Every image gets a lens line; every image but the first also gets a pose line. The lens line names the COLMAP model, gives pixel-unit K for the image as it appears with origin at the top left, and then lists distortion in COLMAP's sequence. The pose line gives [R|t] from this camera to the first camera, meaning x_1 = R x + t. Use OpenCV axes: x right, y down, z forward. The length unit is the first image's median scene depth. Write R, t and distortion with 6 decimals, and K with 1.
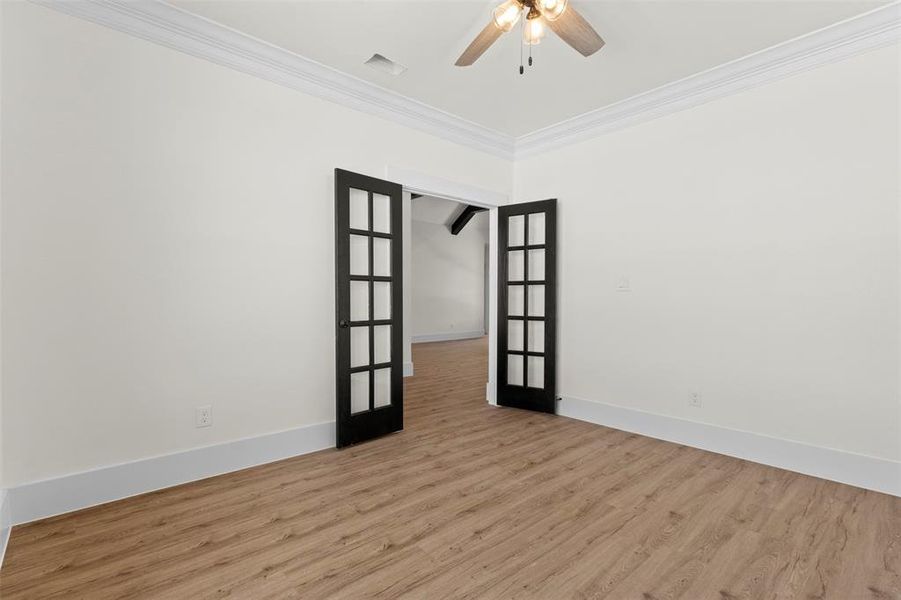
lens RADIAL K [[419.7, 0, 450.5], [0, 419.7, 300.0], [0, 0, 1]] dist [0.000789, 0.000212]
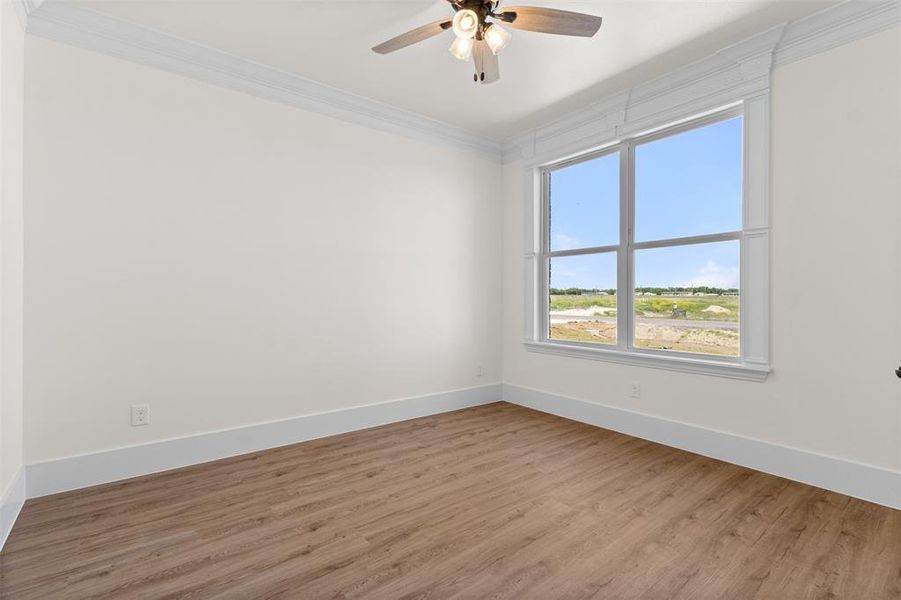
lens RADIAL K [[419.7, 0, 450.5], [0, 419.7, 300.0], [0, 0, 1]] dist [0.000789, 0.000212]
pose [[-0.997780, -0.005547, 0.066362, 0.172099], [-0.004978, 0.999949, 0.008744, -0.018397], [-0.066408, 0.008394, -0.997757, 2.018848]]
